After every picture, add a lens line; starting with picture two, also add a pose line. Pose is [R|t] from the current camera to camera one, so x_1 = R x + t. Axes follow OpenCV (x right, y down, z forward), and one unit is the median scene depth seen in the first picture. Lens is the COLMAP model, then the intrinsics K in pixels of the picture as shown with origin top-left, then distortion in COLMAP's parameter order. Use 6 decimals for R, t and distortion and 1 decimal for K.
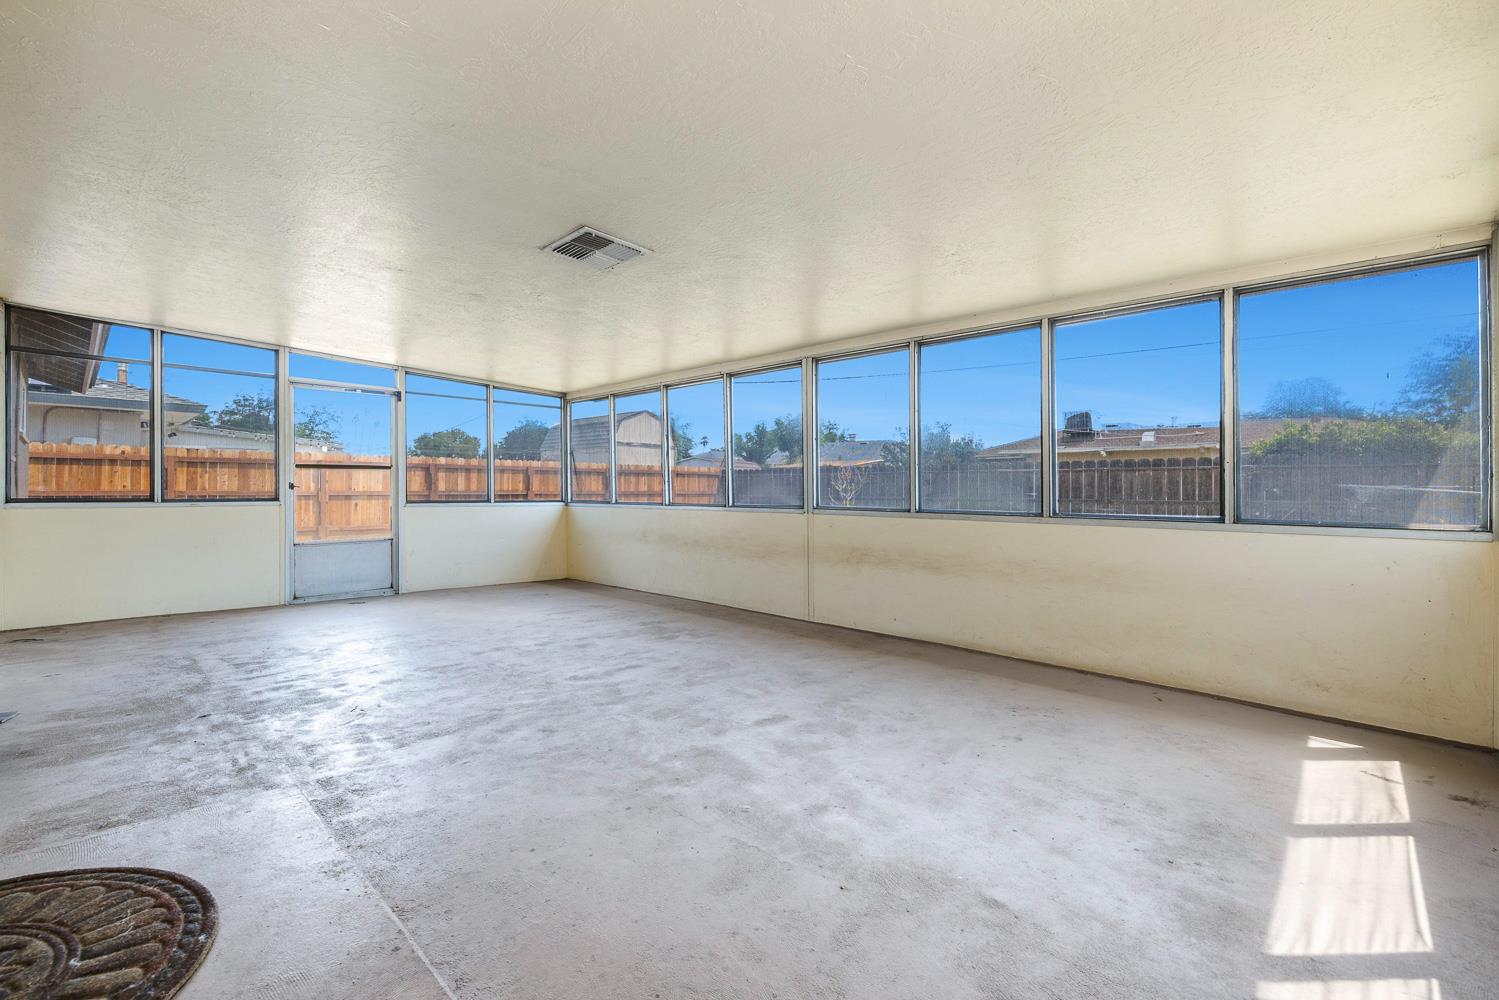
lens RADIAL K [[643.5, 0, 751.5], [0, 643.5, 490.1], [0, 0, 1]] dist [0.002018, -0.000245]
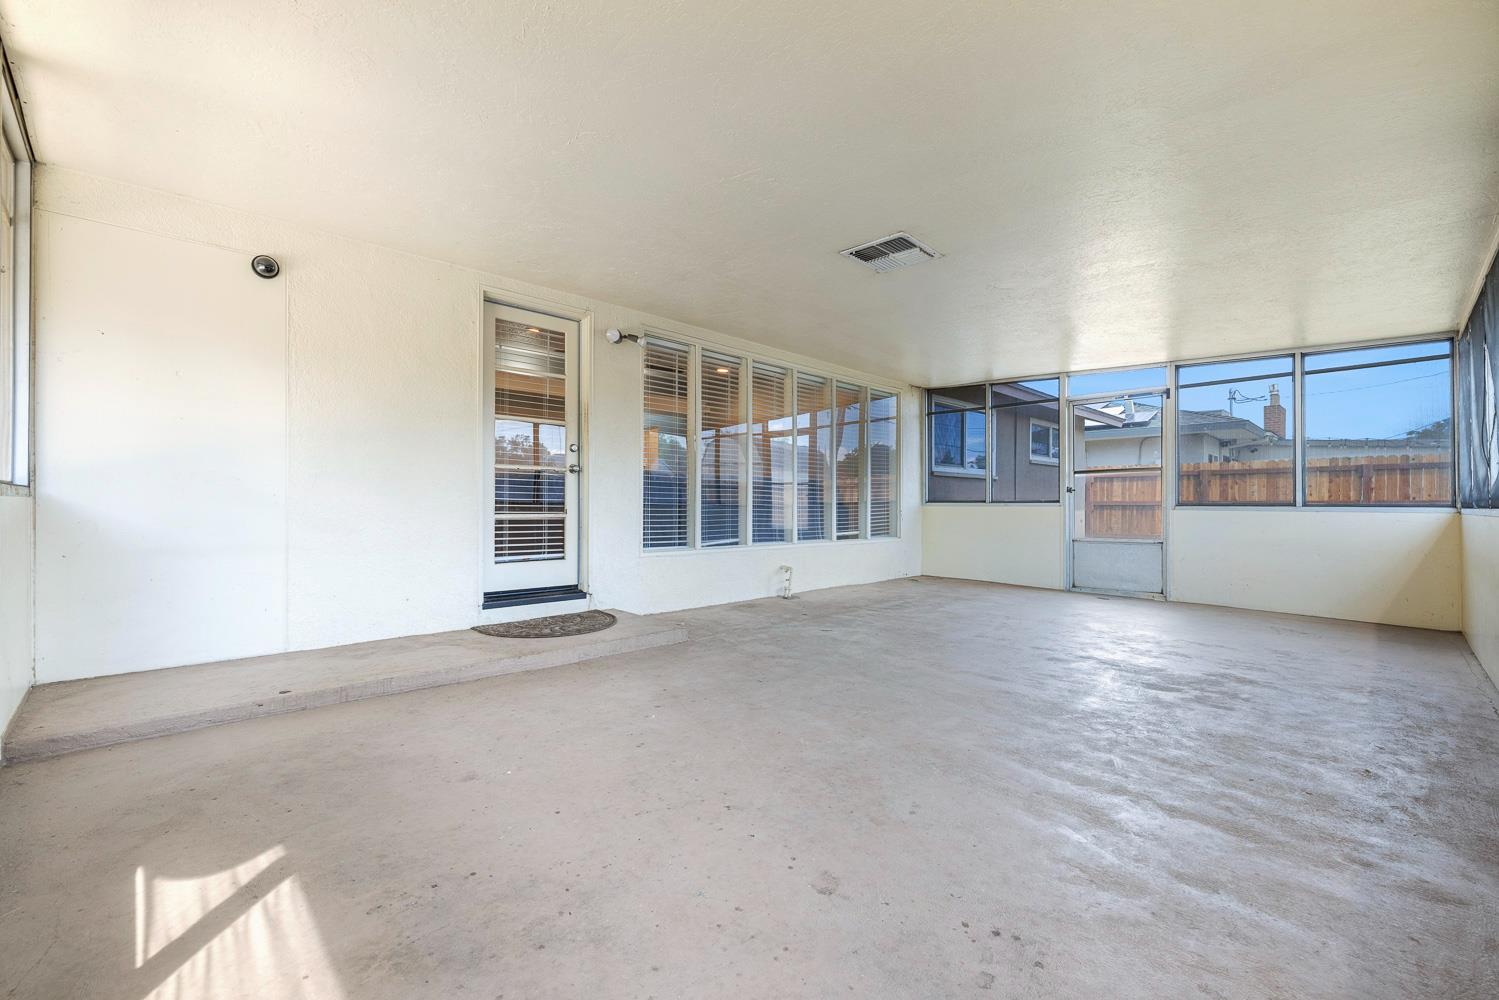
lens RADIAL K [[643.5, 0, 750.7], [0, 643.5, 503.6], [0, 0, 1]] dist [0.002018, -0.000245]
pose [[-0.049956, -0.007517, -0.998723, 0.487090], [-0.001724, 0.999971, -0.007441, 0.028667], [0.998750, 0.001350, -0.049968, 0.481216]]
